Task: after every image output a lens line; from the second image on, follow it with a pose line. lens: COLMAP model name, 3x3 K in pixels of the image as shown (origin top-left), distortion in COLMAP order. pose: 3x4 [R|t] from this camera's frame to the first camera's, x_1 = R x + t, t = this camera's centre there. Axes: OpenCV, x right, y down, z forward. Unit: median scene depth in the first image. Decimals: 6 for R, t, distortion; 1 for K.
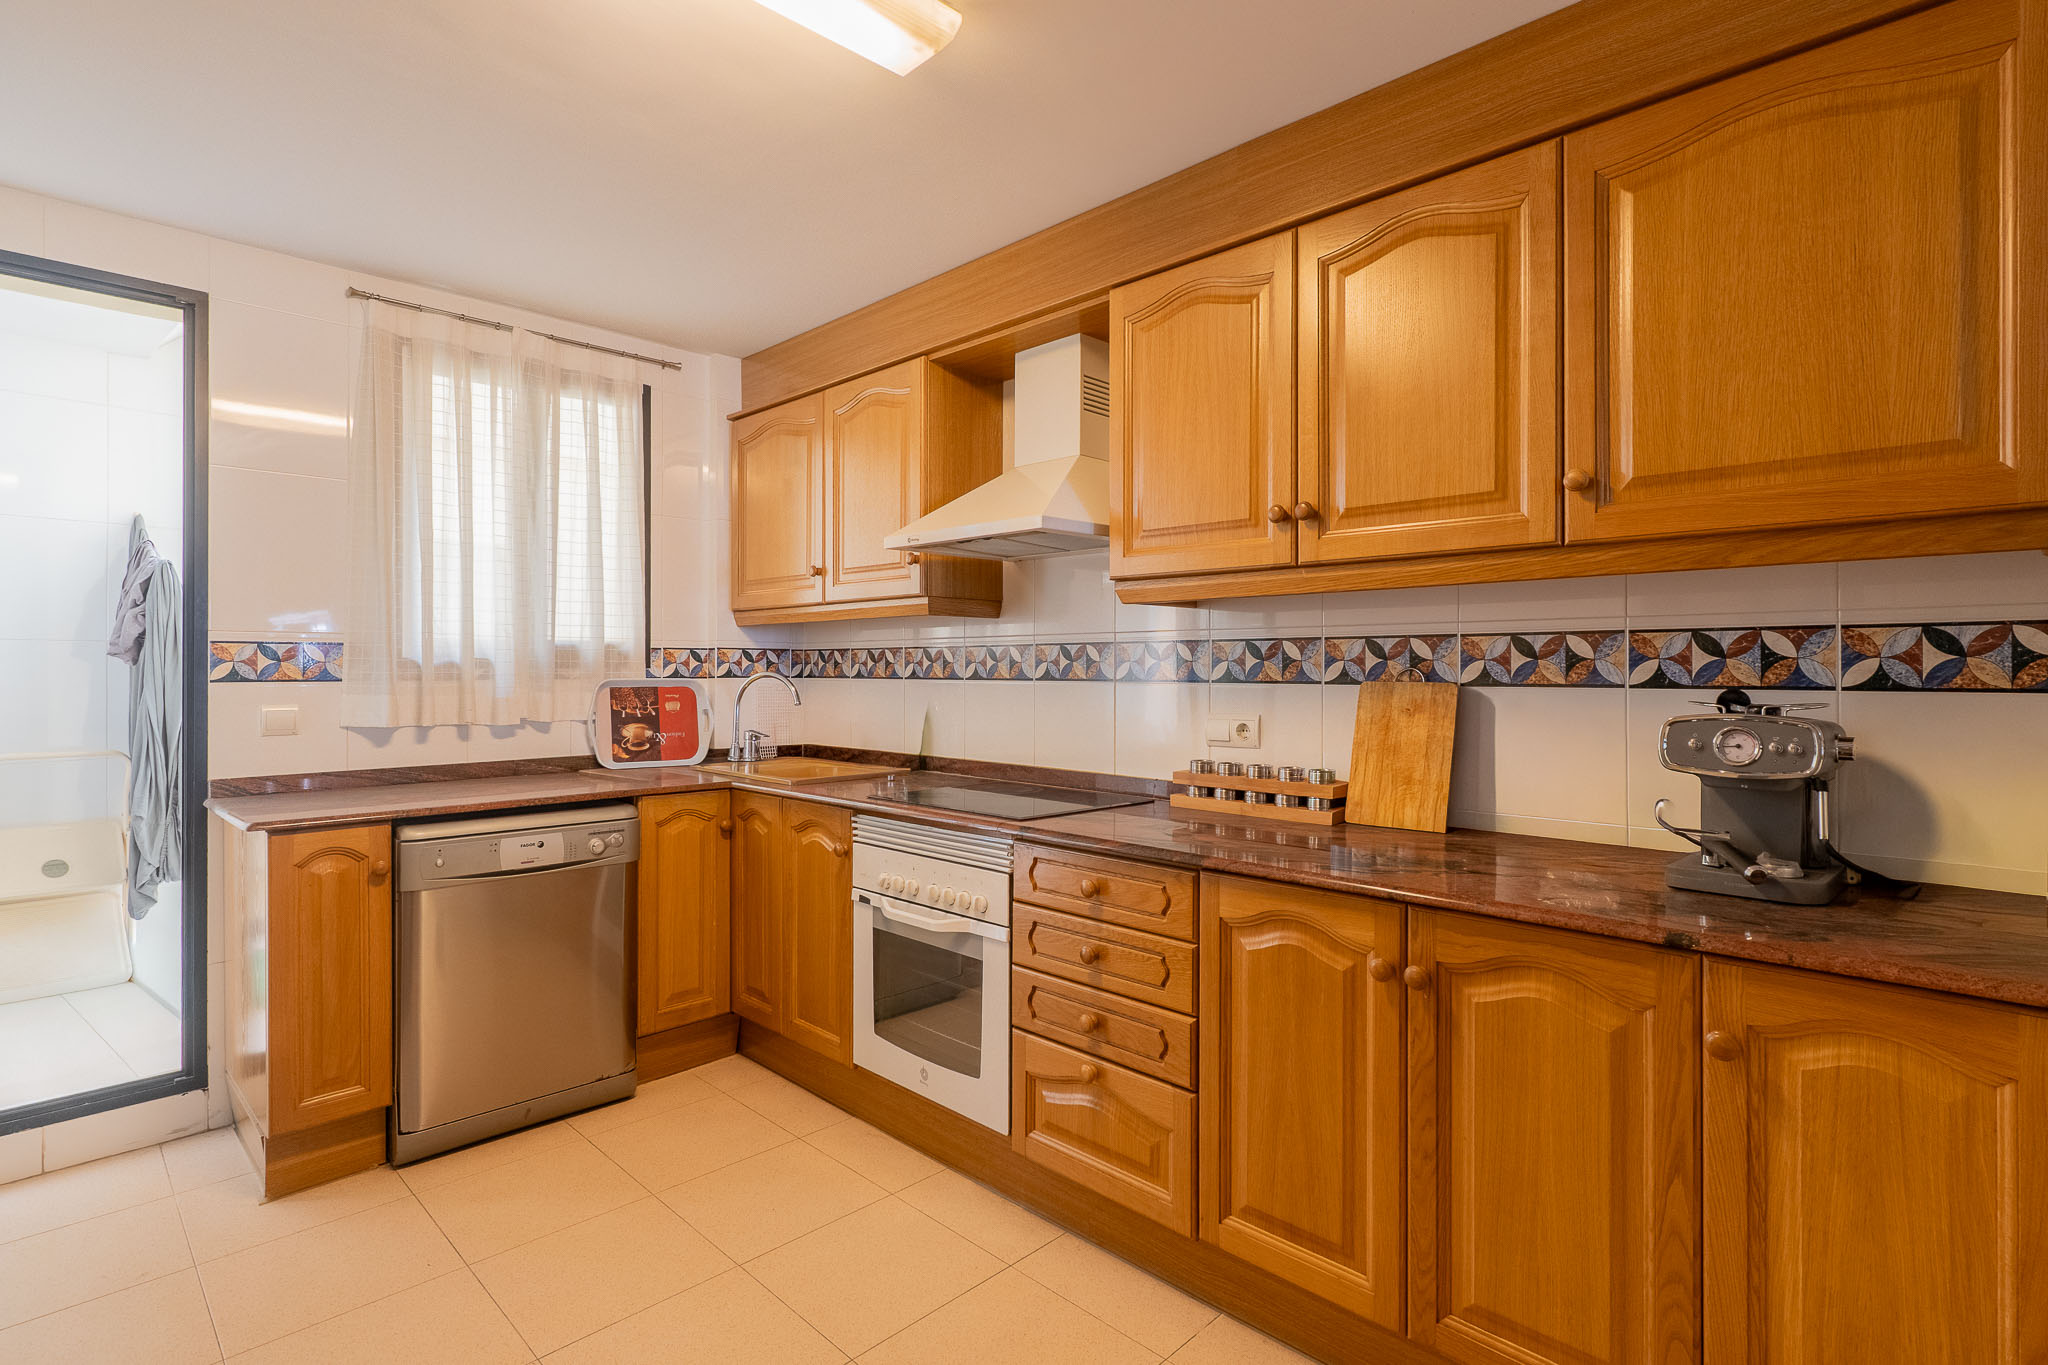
lens RADIAL K [[999.5, 0, 1023.5], [0, 999.5, 671.1], [0, 0, 1]] dist [0.003383, -0.001606]
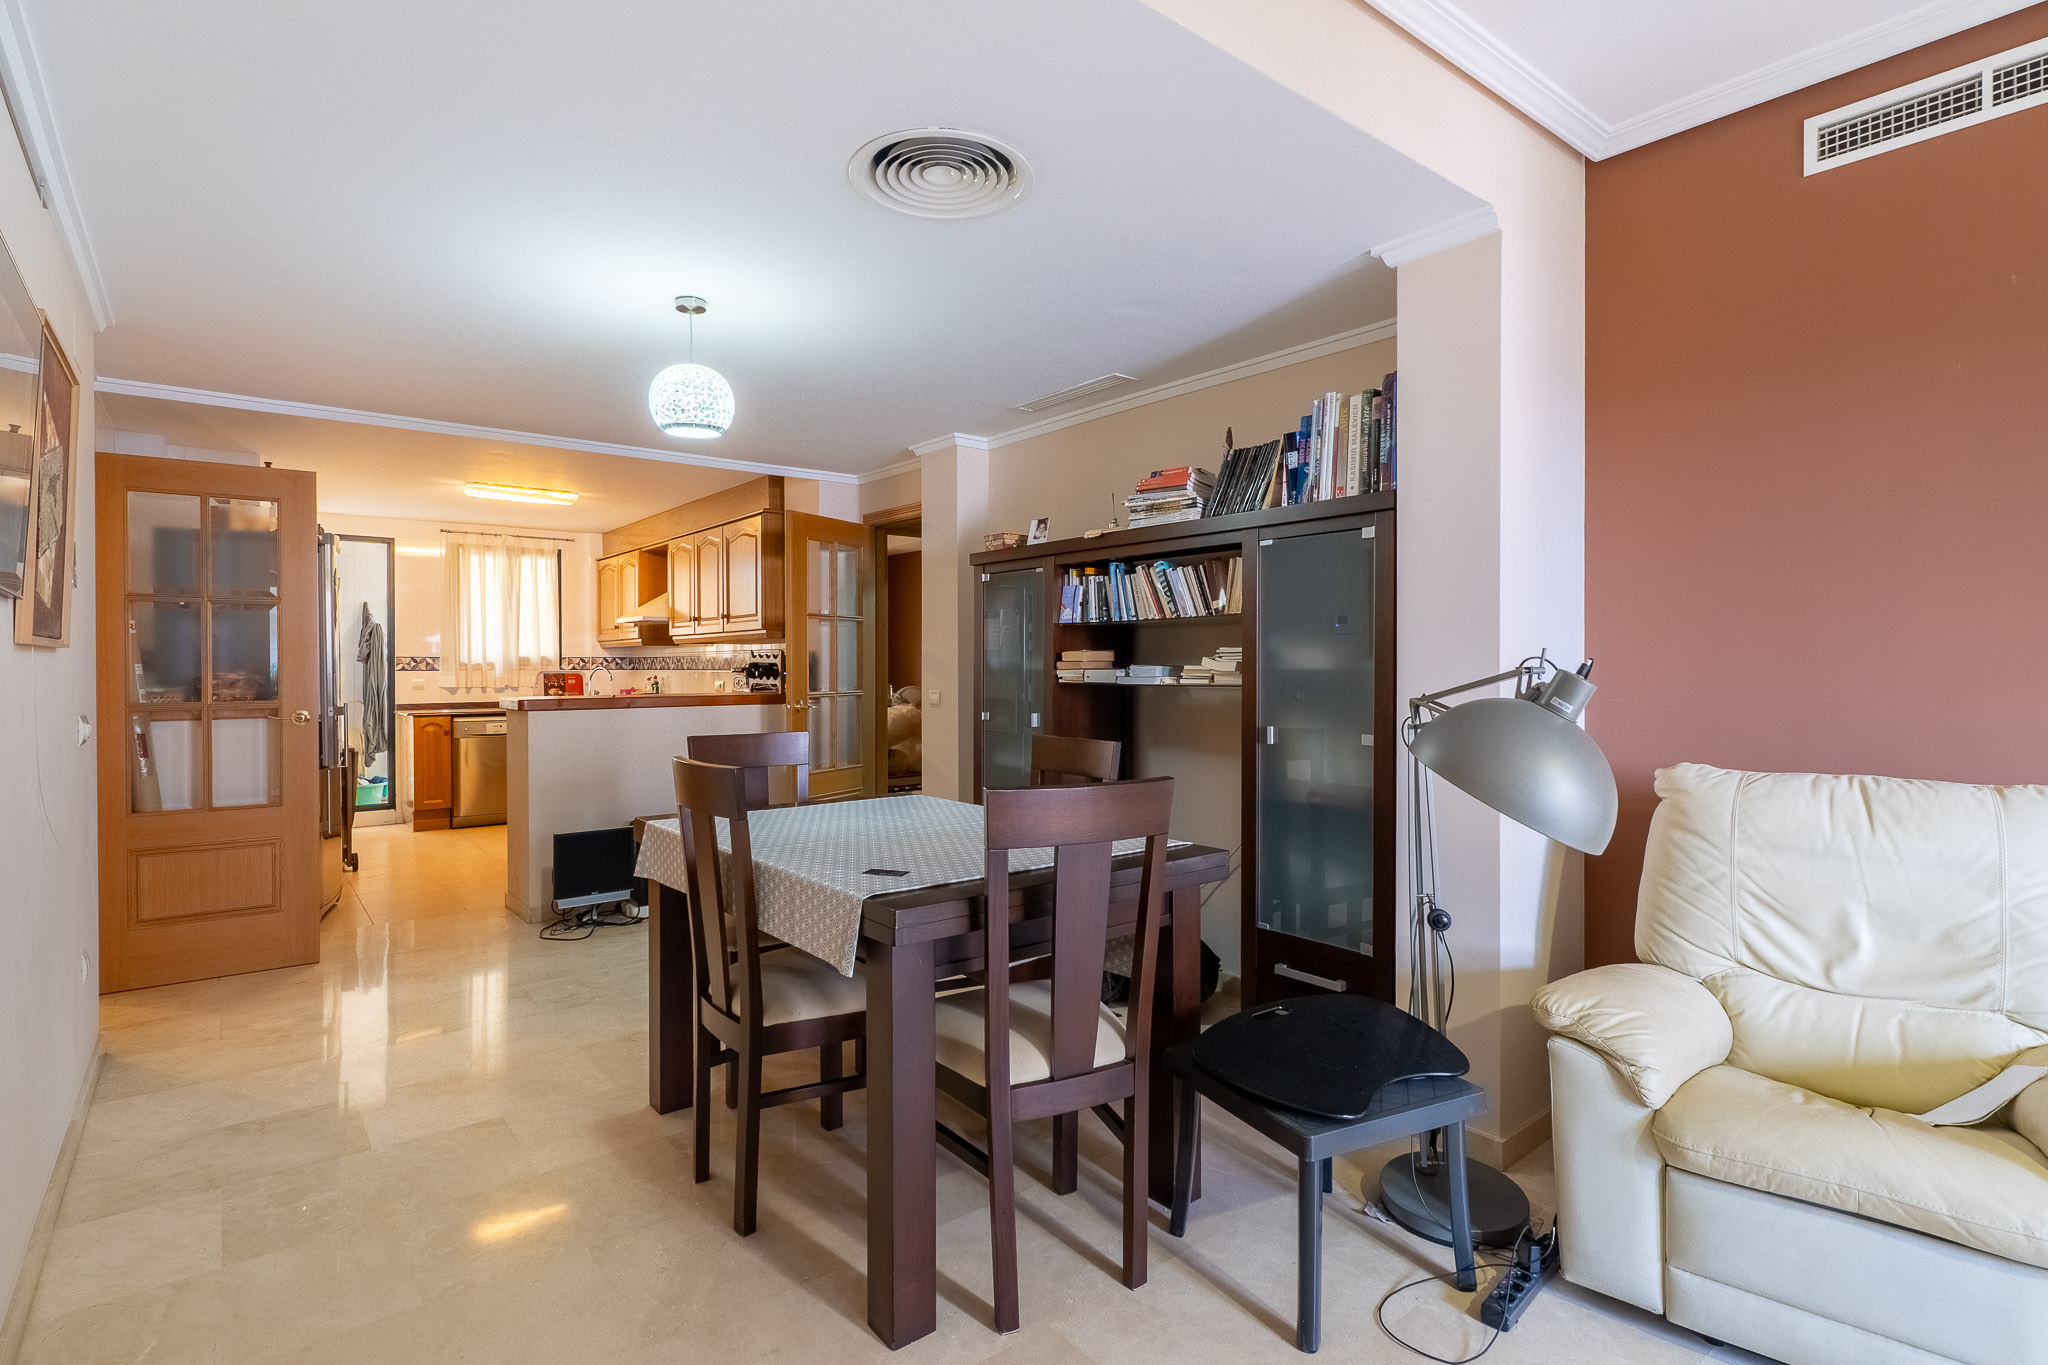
lens RADIAL K [[999.5, 0, 1028.7], [0, 999.5, 682.7], [0, 0, 1]] dist [0.003383, -0.001606]
pose [[0.993974, 0.000522, -0.109615, 1.151705], [0.000807, 0.999927, 0.012080, 0.010577], [0.109613, -0.012095, 0.993901, -1.456512]]
